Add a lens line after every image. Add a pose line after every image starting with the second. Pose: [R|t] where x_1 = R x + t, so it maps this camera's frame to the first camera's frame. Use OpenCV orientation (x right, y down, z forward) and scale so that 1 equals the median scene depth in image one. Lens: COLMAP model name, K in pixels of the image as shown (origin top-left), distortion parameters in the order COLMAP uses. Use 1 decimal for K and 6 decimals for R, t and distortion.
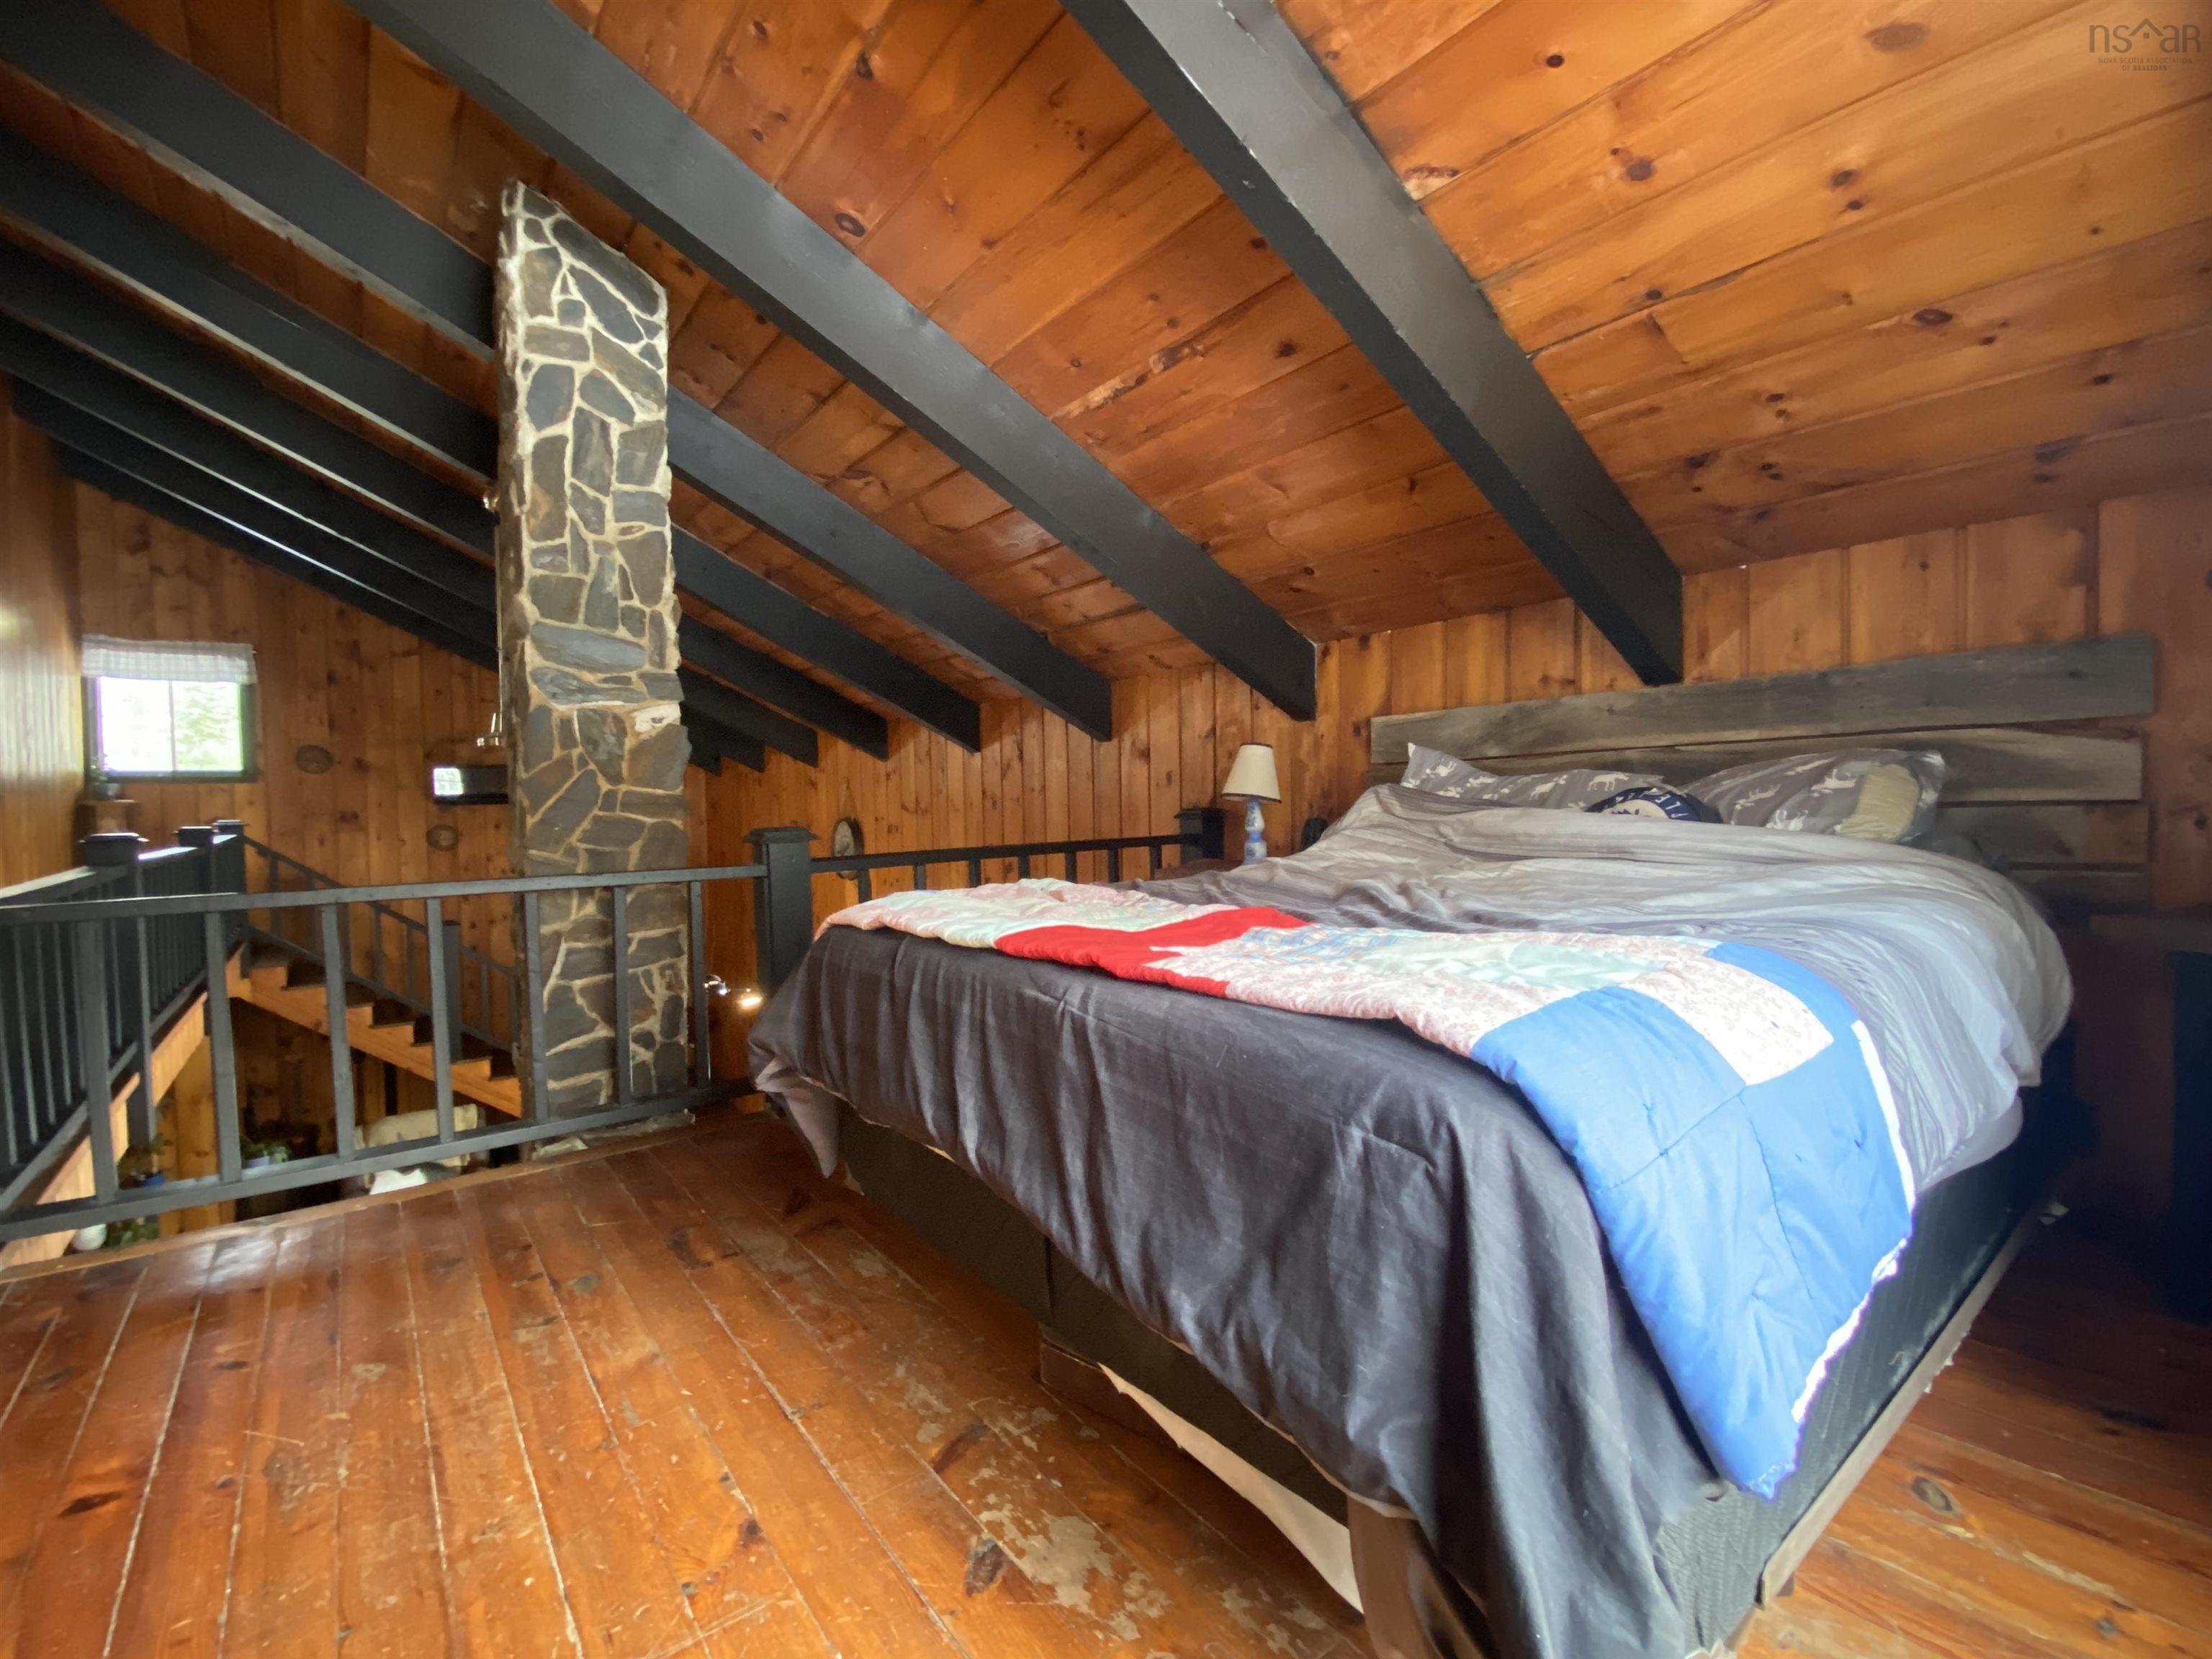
lens RADIAL K [[968.2, 0, 1111.7], [0, 968.2, 839.2], [0, 0, 1]] dist [0.003756, -0.001364]
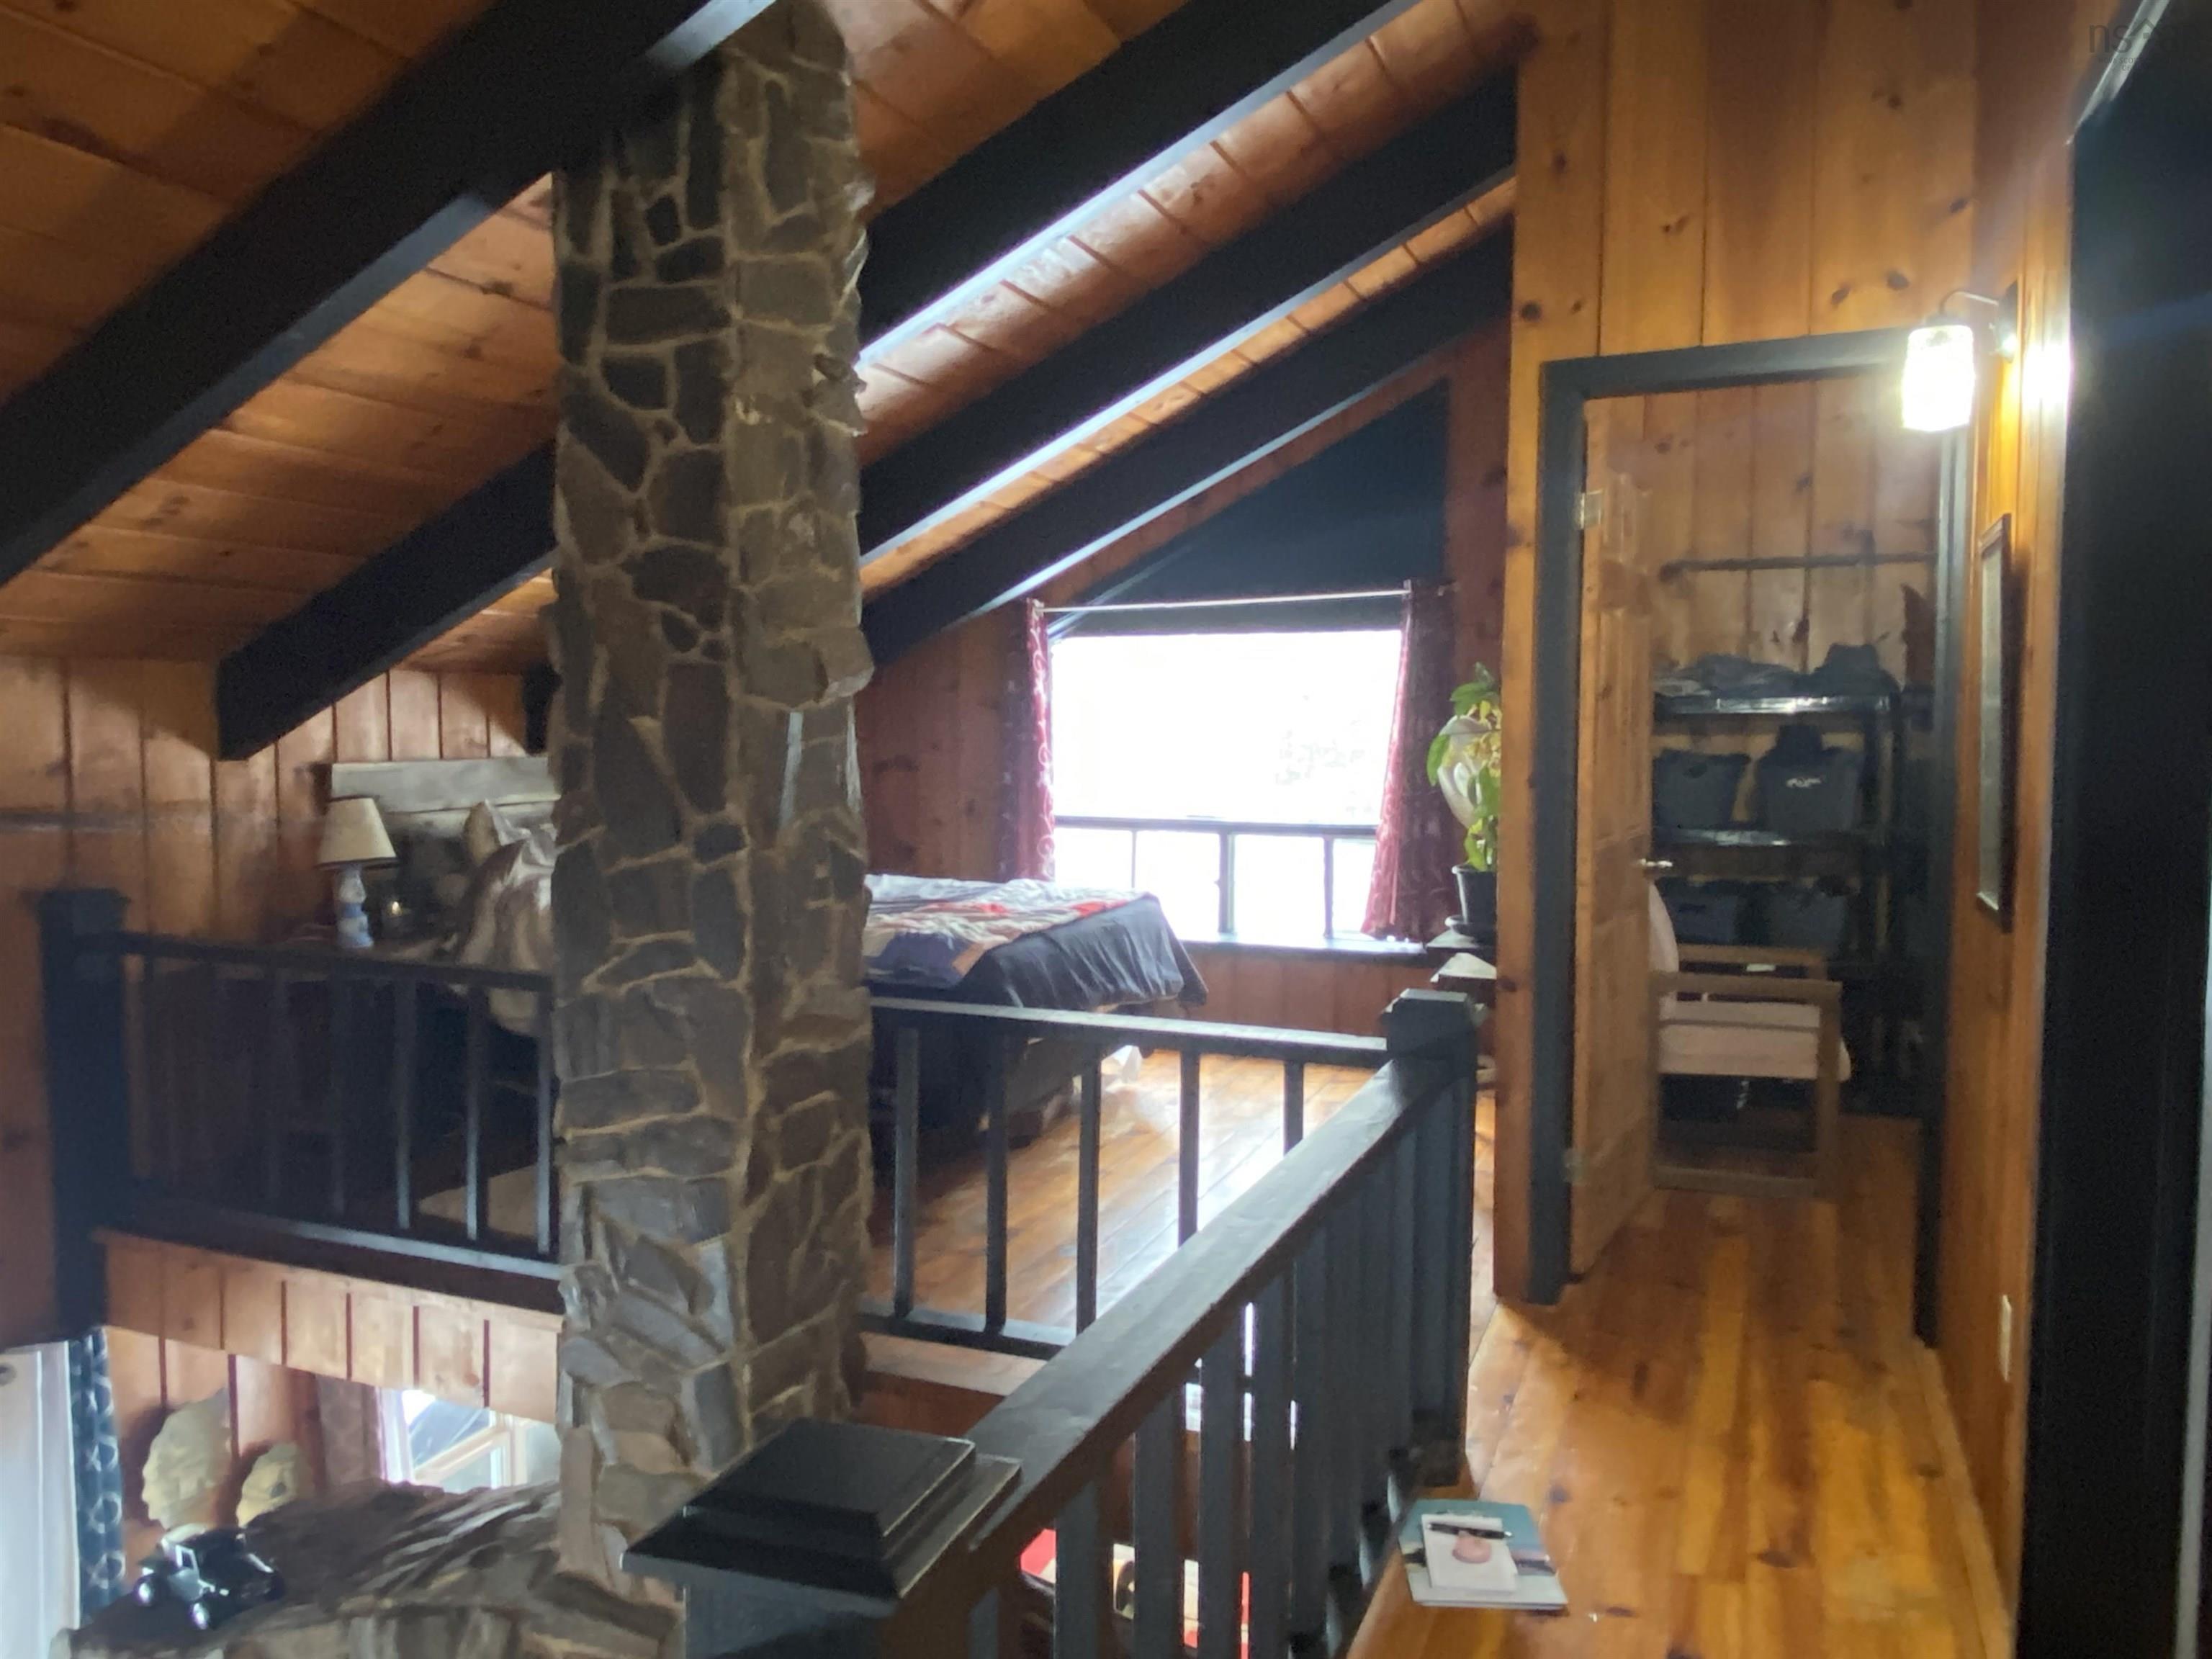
lens RADIAL K [[1608.2, 0, 1103.4], [0, 1608.2, 820.0], [0, 0, 1]] dist [0.081343, -0.107285]
pose [[-0.506206, -0.037395, 0.861601, -2.801339], [0.039920, 0.996973, 0.066724, -0.299573], [-0.861488, 0.068171, -0.503181, 2.347825]]
